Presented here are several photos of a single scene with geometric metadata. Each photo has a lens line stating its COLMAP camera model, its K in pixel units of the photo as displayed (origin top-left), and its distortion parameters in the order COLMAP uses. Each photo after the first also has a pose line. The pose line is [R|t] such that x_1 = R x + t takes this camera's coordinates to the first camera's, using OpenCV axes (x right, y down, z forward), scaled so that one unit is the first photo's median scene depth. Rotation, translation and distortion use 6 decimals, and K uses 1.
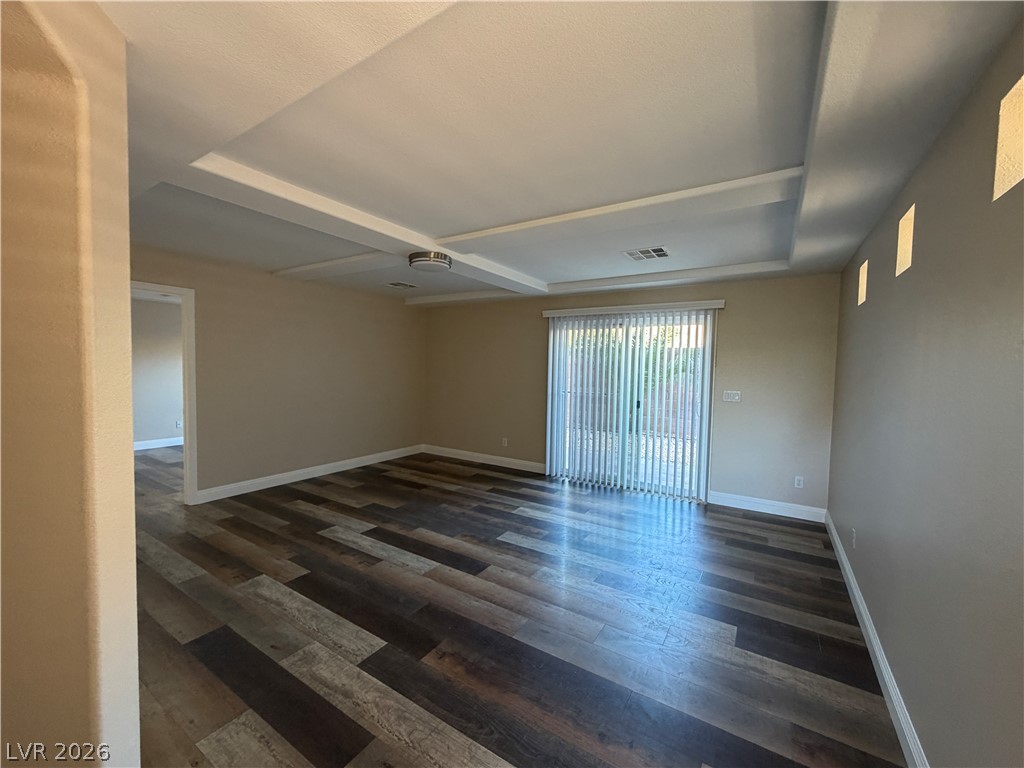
lens RADIAL K [[407.5, 0, 511.2], [0, 407.5, 382.8], [0, 0, 1]] dist [0.003277, 0.000348]
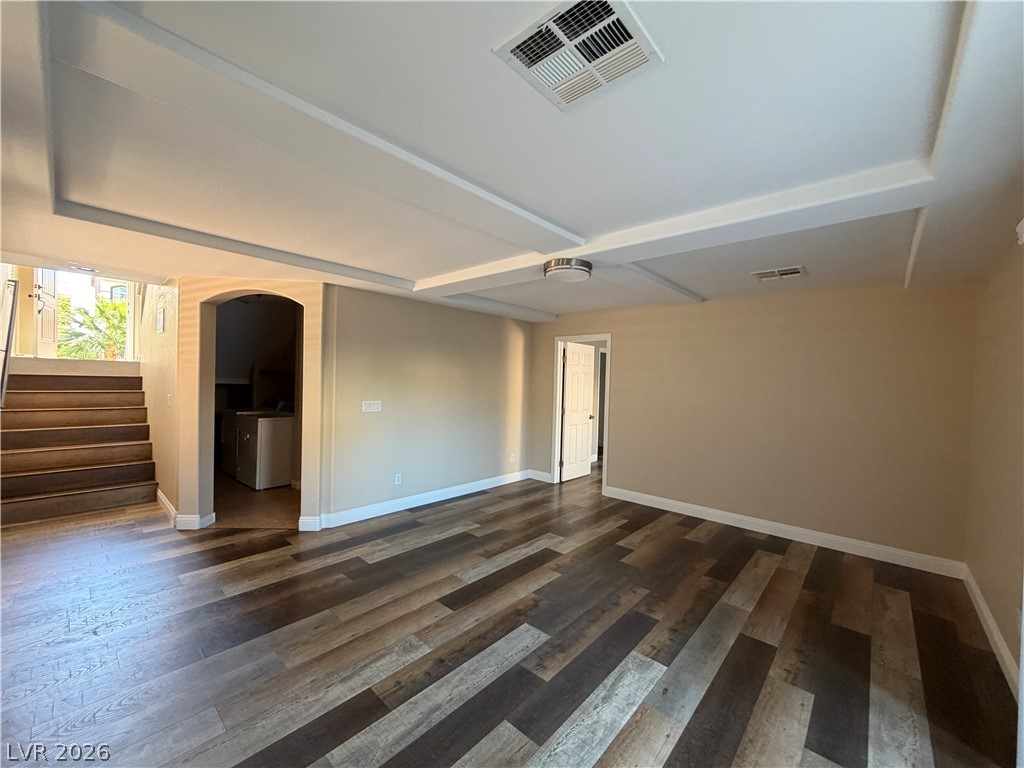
lens RADIAL K [[407.5, 0, 508.1], [0, 407.5, 384.0], [0, 0, 1]] dist [0.003277, 0.000348]
pose [[-0.173947, -0.019433, -0.984563, 0.689974], [-0.068299, 0.997636, -0.007625, -0.036817], [0.982384, 0.065918, -0.174863, 1.058622]]
